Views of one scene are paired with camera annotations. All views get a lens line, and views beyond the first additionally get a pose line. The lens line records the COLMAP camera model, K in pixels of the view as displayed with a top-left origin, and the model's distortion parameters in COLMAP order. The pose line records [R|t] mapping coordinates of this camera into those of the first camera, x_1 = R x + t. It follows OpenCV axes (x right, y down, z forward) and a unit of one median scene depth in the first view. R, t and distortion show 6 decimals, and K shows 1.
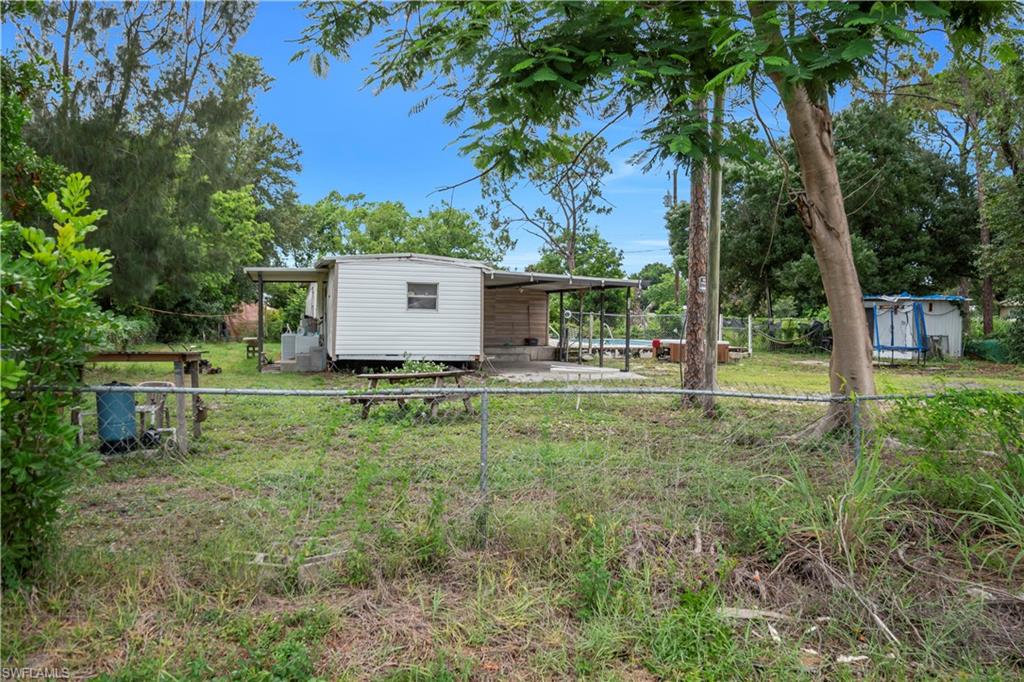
lens RADIAL K [[849.1, 0, 521.0], [0, 849.1, 344.1], [0, 0, 1]] dist [0.050157, 0.003899]
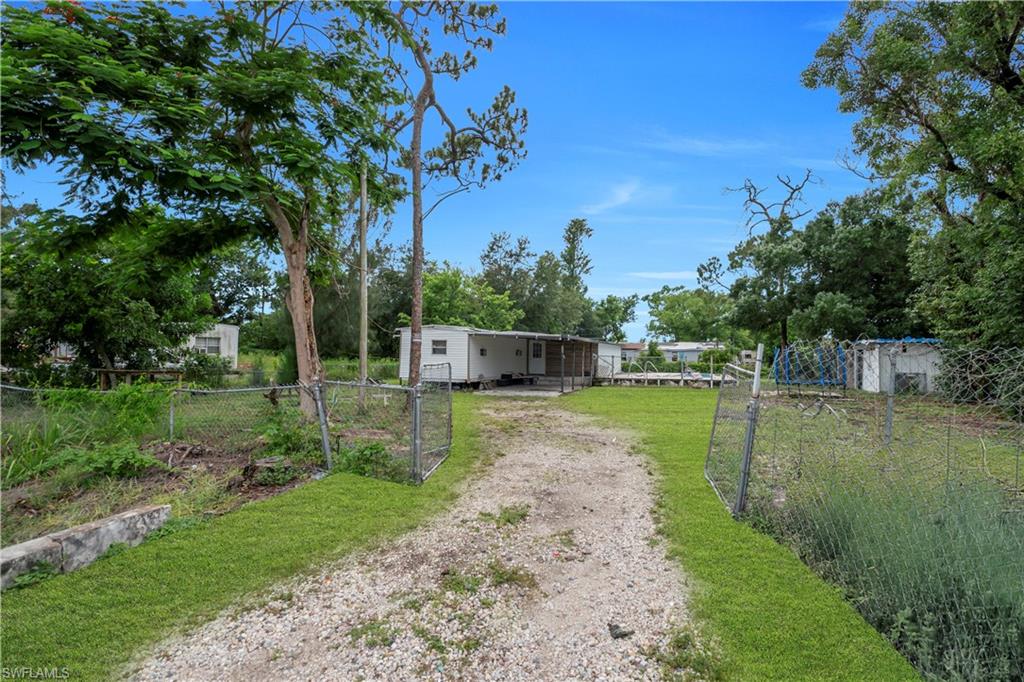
lens RADIAL K [[495.5, 0, 510.3], [0, 495.5, 349.8], [0, 0, 1]] dist [-0.060672, 0.000415]
pose [[0.792106, -0.015702, -0.610182, 0.690437], [-0.017599, 0.998666, -0.048545, -0.000604], [0.610130, 0.049191, 0.790773, 0.244335]]
